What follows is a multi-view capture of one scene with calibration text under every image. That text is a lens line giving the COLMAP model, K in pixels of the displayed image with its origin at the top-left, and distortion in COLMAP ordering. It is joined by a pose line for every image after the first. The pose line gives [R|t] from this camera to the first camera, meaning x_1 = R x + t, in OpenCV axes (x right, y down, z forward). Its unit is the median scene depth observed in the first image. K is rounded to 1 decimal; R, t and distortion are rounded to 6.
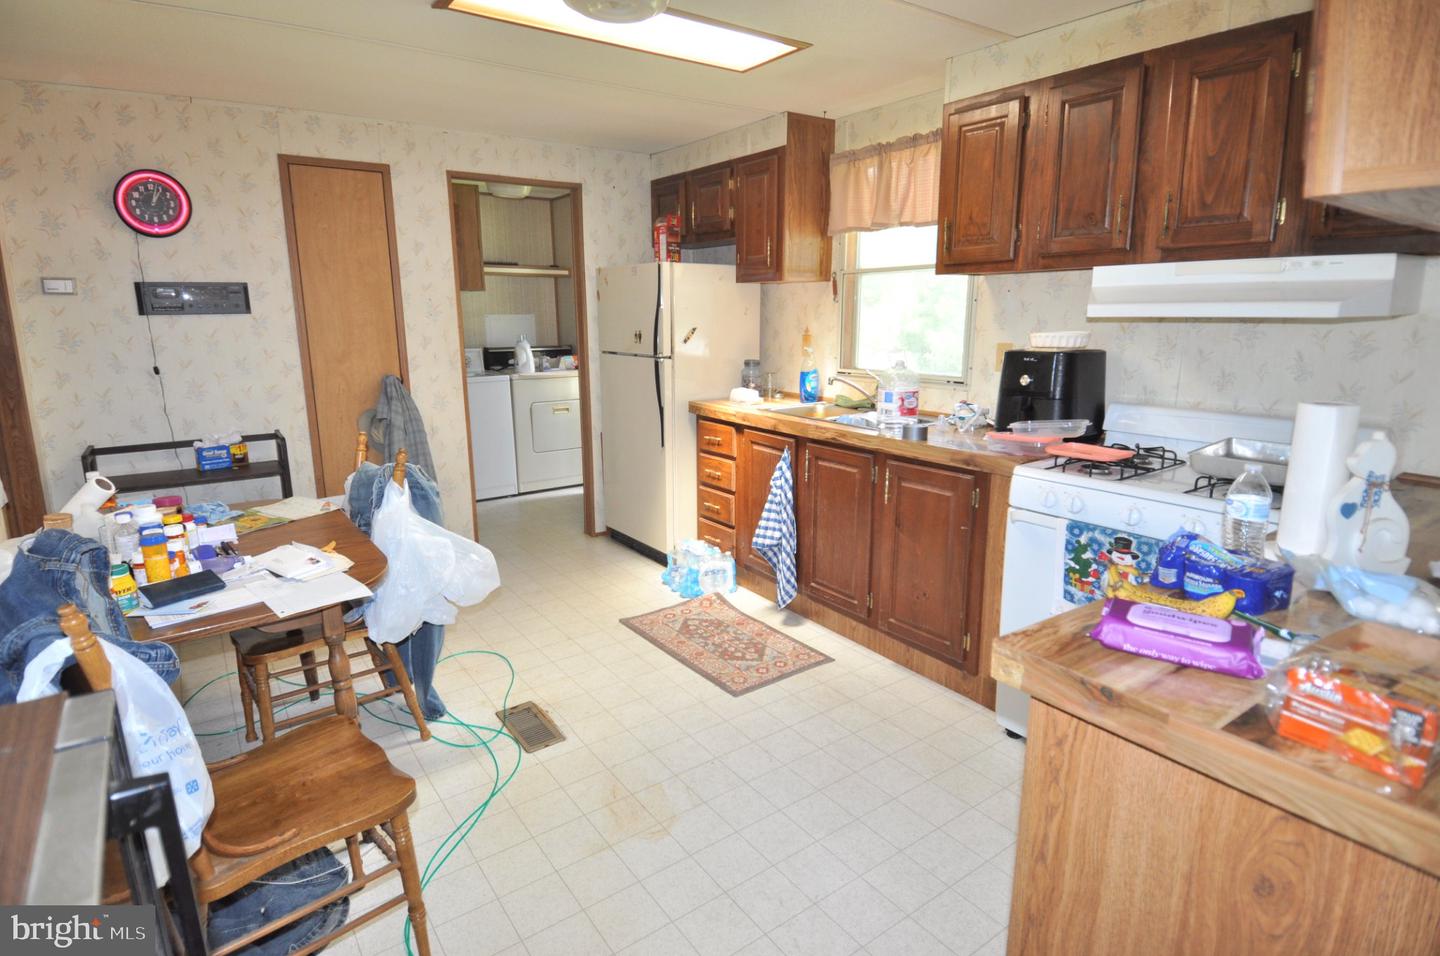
lens RADIAL K [[752.7, 0, 700.1], [0, 752.7, 472.4], [0, 0, 1]] dist [0.030360, -0.036116]
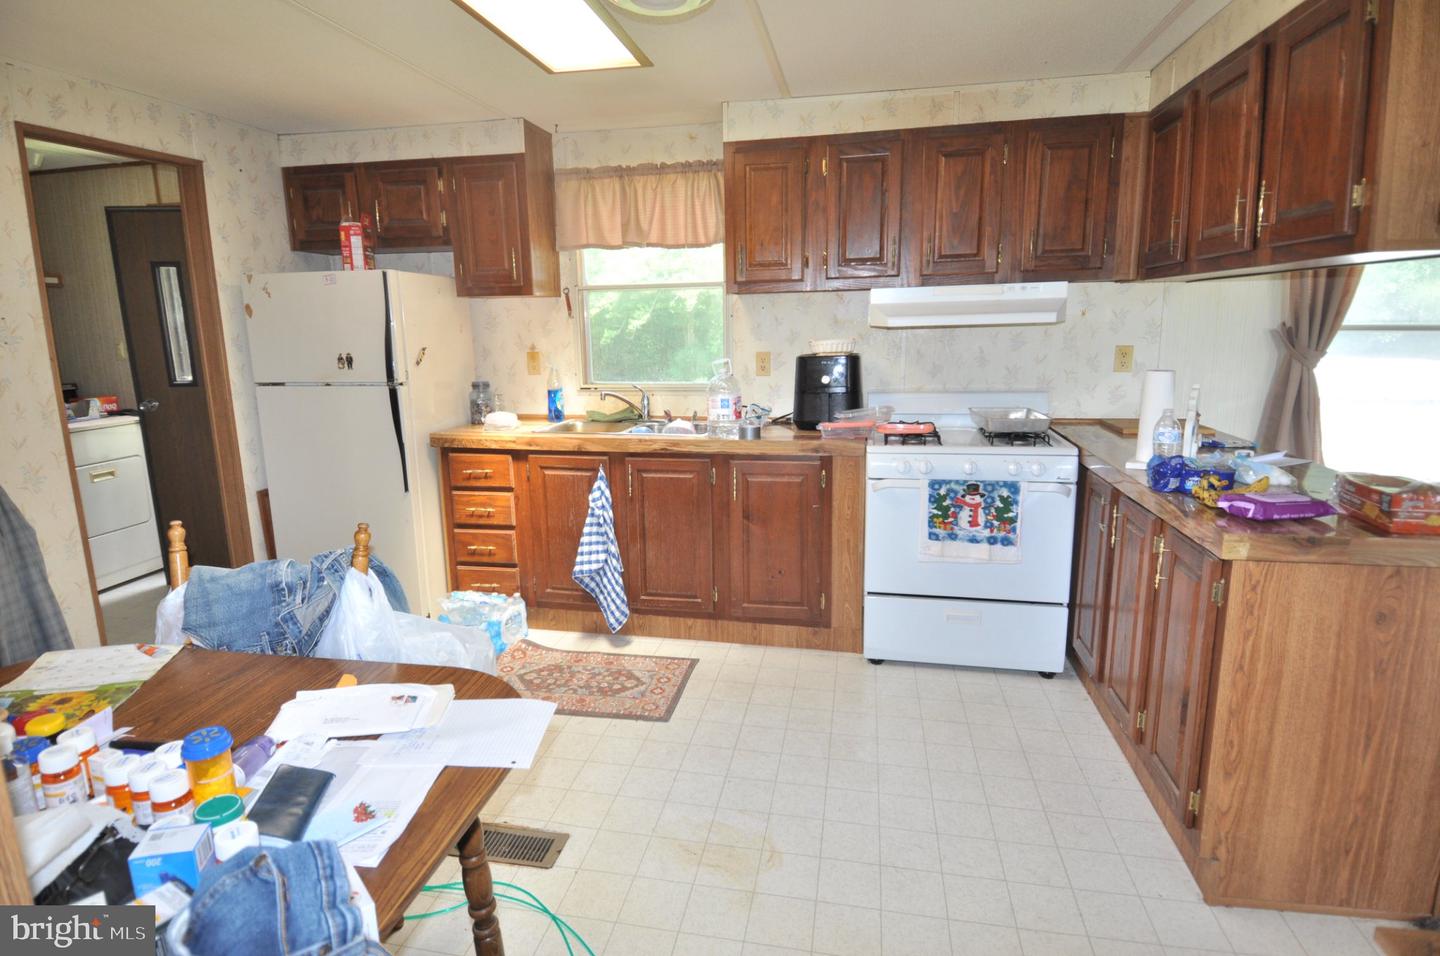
lens RADIAL K [[752.7, 0, 716.5], [0, 752.7, 473.2], [0, 0, 1]] dist [0.030360, -0.036116]
pose [[0.723907, -0.141570, 0.675216, -0.449542], [0.159321, 0.986569, 0.036041, -0.036266], [-0.671249, 0.081486, 0.736739, 0.191035]]
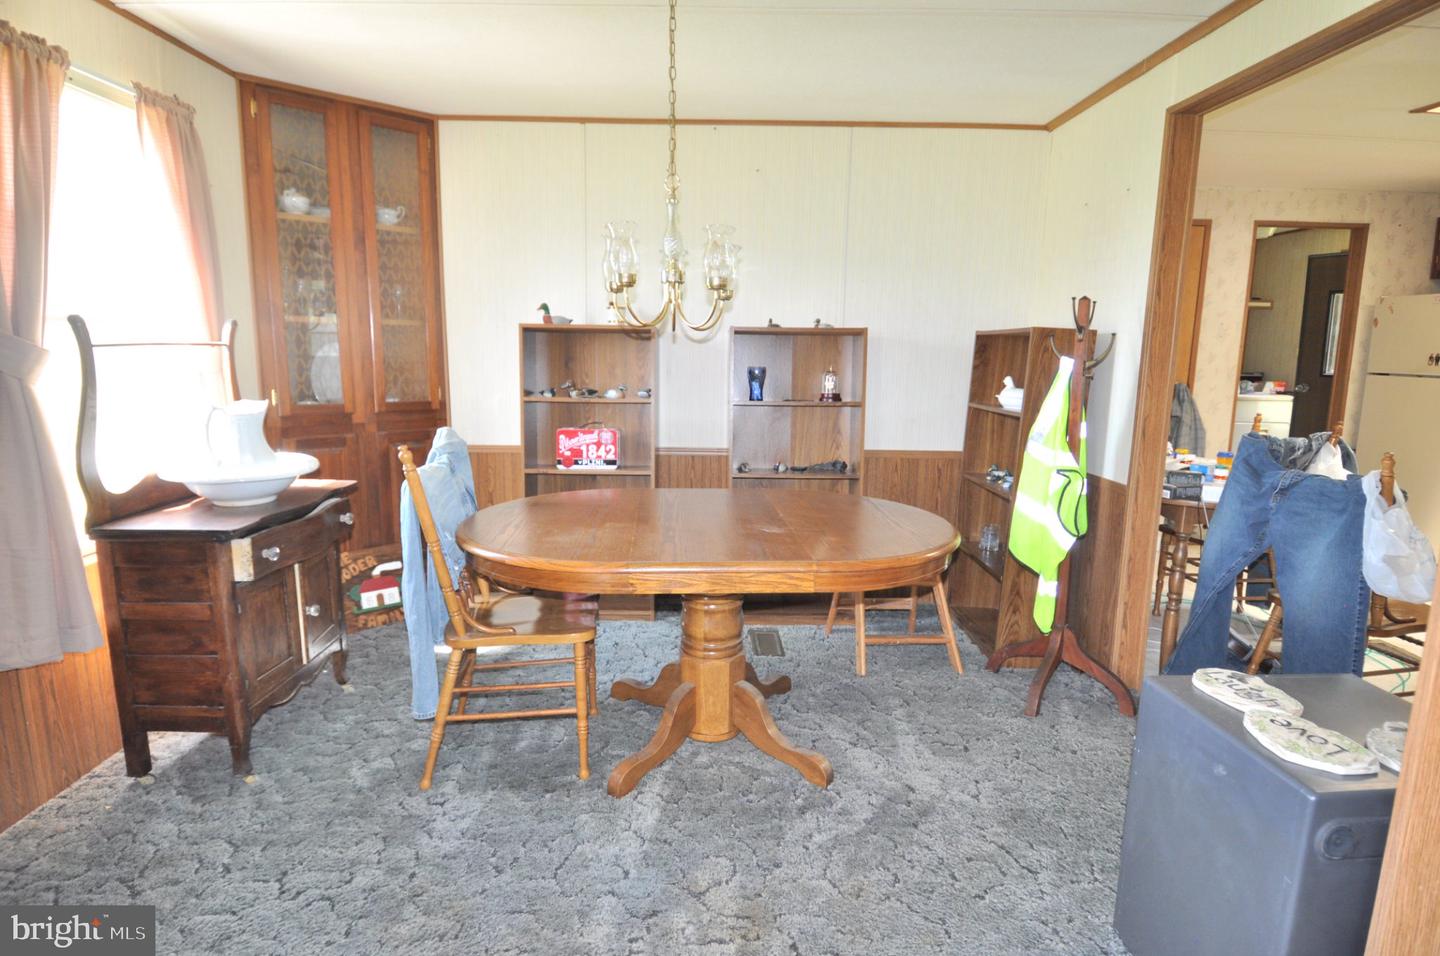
lens RADIAL K [[752.7, 0, 720.9], [0, 752.7, 450.3], [0, 0, 1]] dist [0.030360, -0.036116]
pose [[0.828149, 0.095279, -0.552351, -0.406267], [-0.139651, 0.989444, -0.038705, 0.165301], [0.542833, 0.109190, 0.832712, -0.539075]]
